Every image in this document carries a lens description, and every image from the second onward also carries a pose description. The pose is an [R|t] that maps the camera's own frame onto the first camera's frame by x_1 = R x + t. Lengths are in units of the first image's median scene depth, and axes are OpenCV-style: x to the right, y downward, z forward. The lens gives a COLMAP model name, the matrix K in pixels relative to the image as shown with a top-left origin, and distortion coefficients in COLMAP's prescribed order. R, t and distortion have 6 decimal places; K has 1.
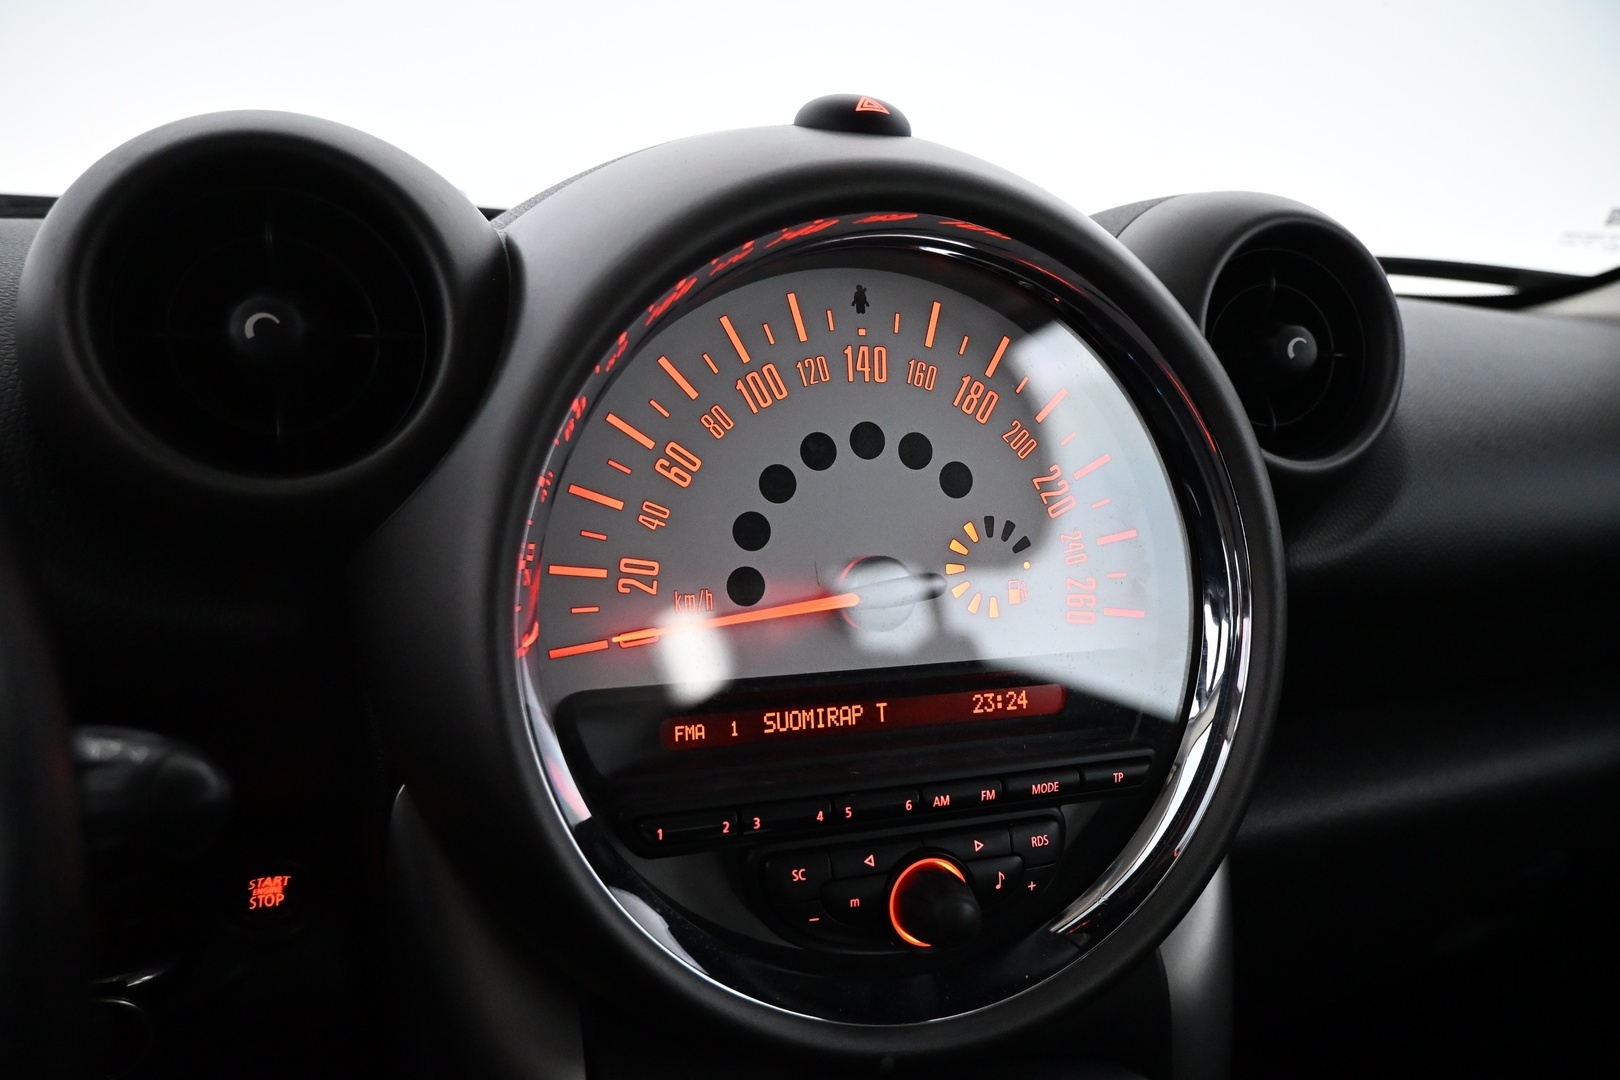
lens RADIAL K [[1088.9, 0, 803.3], [0, 1088.9, 546.9], [0, 0, 1]] dist [-0.004321, -0.000122]
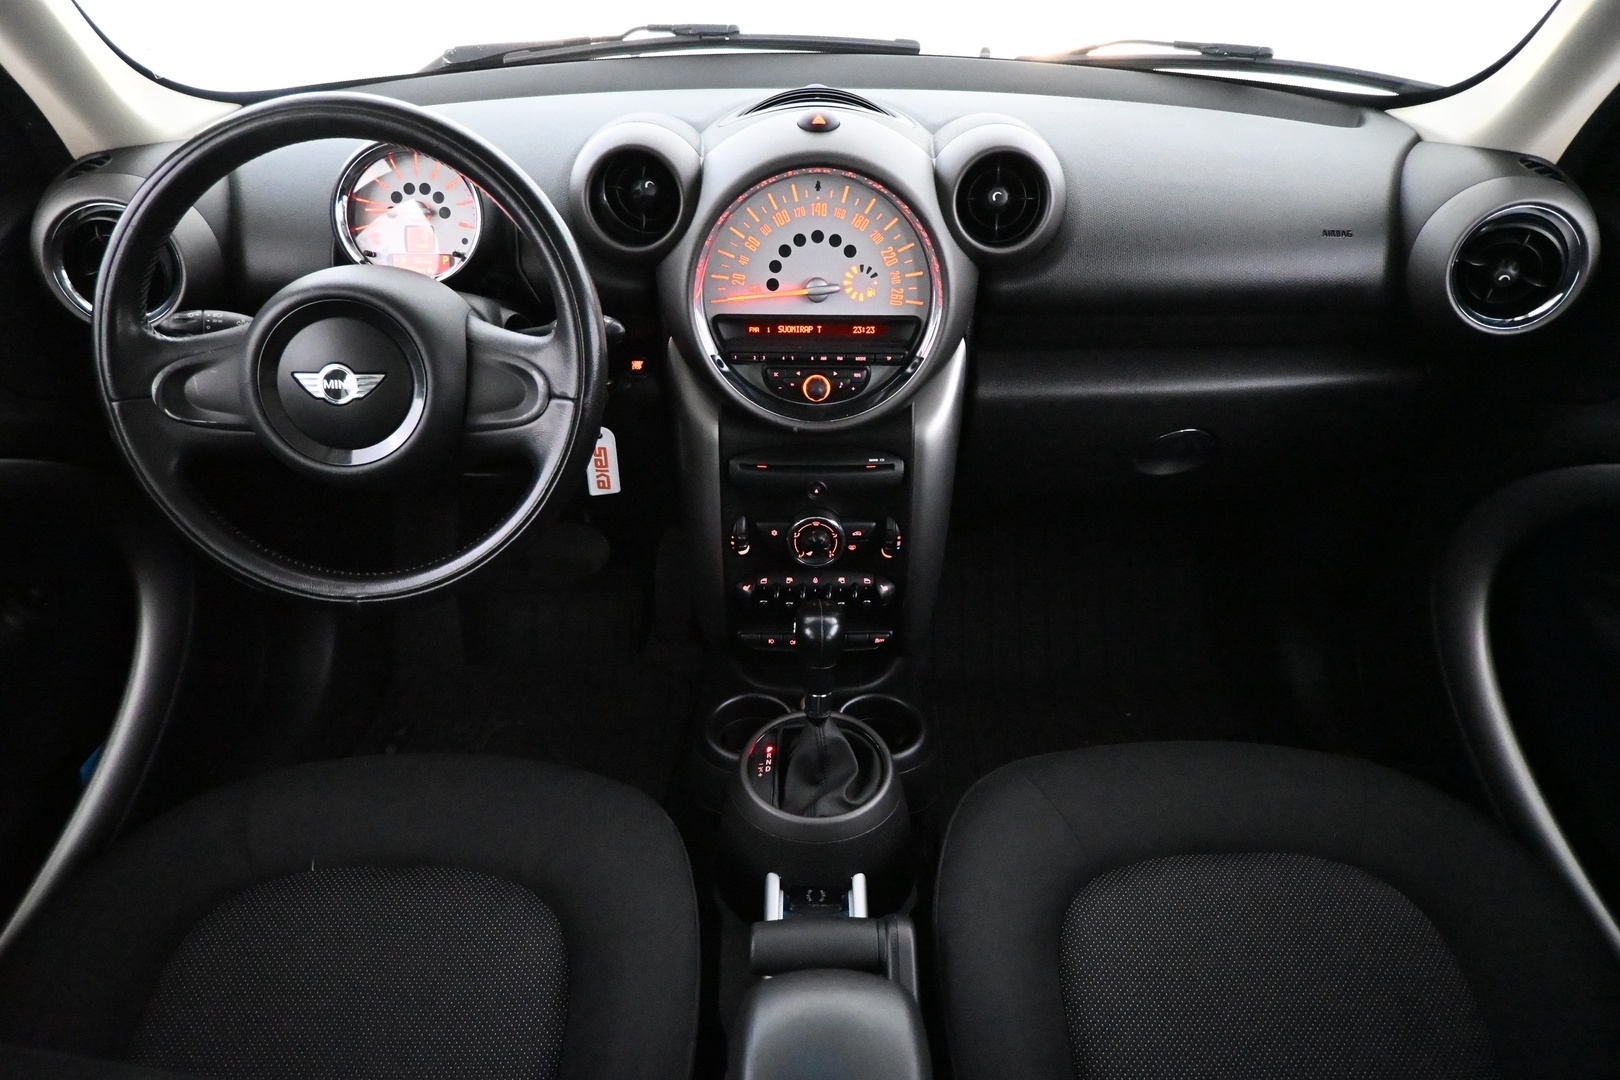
lens RADIAL K [[1088.9, 0, 804.2], [0, 1088.9, 535.4], [0, 0, 1]] dist [-0.004321, -0.000122]
pose [[0.938107, 0.155715, -0.309369, 1.108989], [-0.043236, 0.938897, 0.341472, -0.358010], [0.343638, -0.306961, 0.887518, -1.960094]]
